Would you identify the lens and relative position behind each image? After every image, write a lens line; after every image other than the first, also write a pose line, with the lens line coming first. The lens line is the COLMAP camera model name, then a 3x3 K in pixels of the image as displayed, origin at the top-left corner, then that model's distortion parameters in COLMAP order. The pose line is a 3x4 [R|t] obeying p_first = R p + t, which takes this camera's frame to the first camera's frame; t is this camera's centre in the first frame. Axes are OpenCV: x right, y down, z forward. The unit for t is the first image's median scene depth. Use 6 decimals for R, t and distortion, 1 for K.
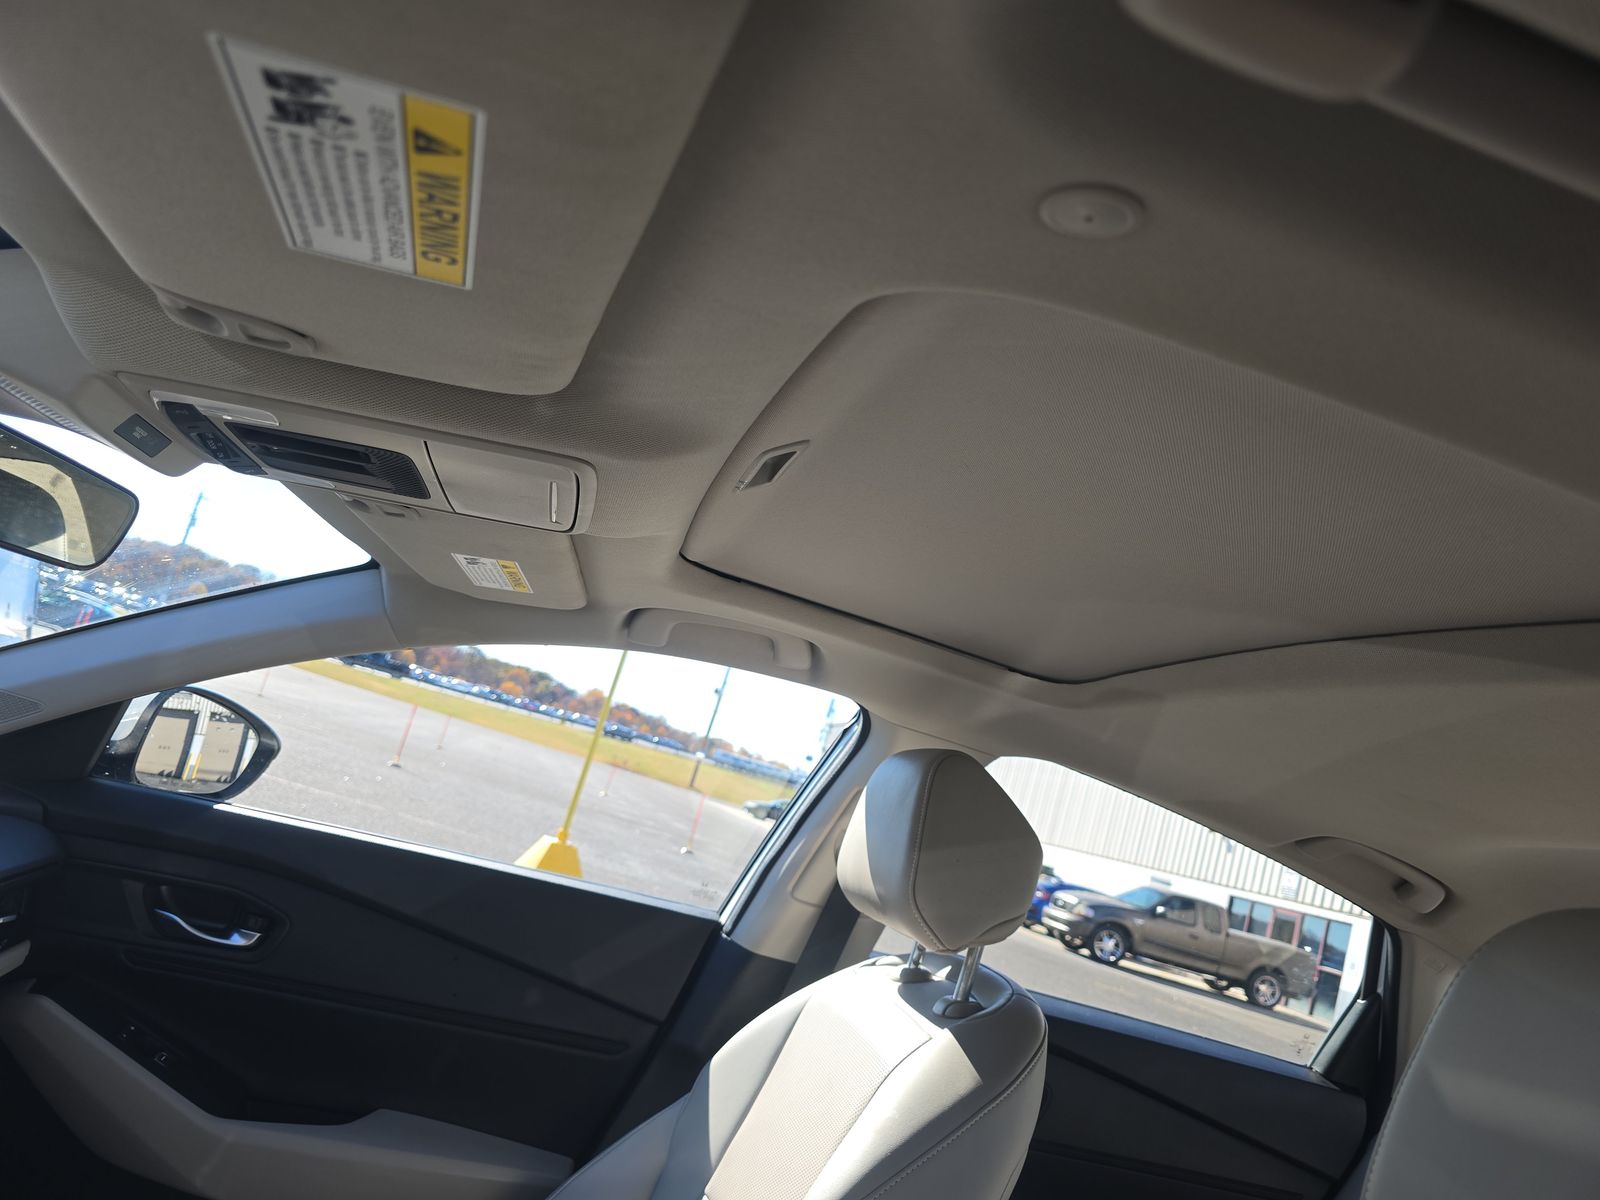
lens RADIAL K [[1065.1, 0, 800.0], [0, 1065.1, 600.0], [0, 0, 1]] dist [0.001438, -0.004005]
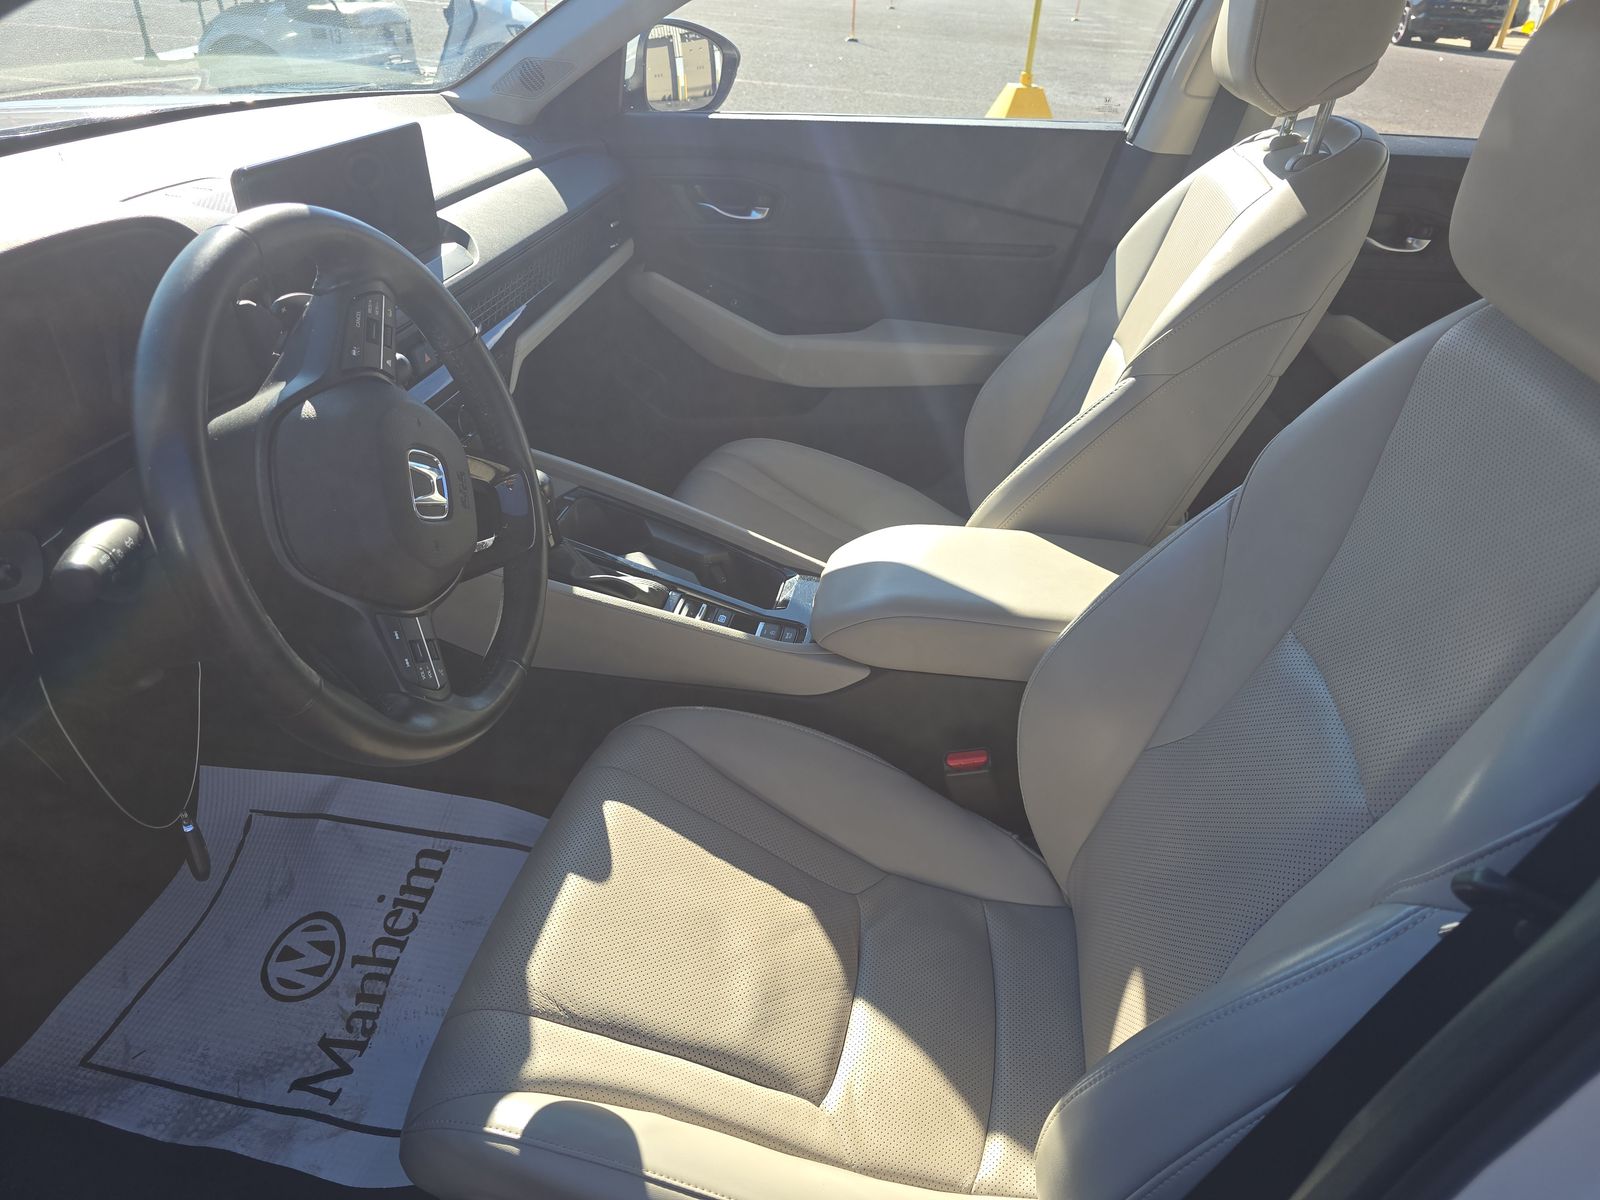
lens RADIAL K [[1087.1, 0, 800.0], [0, 1087.1, 600.0], [0, 0, 1]] dist [0.031287, 0.001972]
pose [[0.895276, -0.004235, -0.445491, 0.133150], [0.277726, 0.787182, 0.550647, -0.043597], [0.348351, -0.616706, 0.705922, -0.251763]]
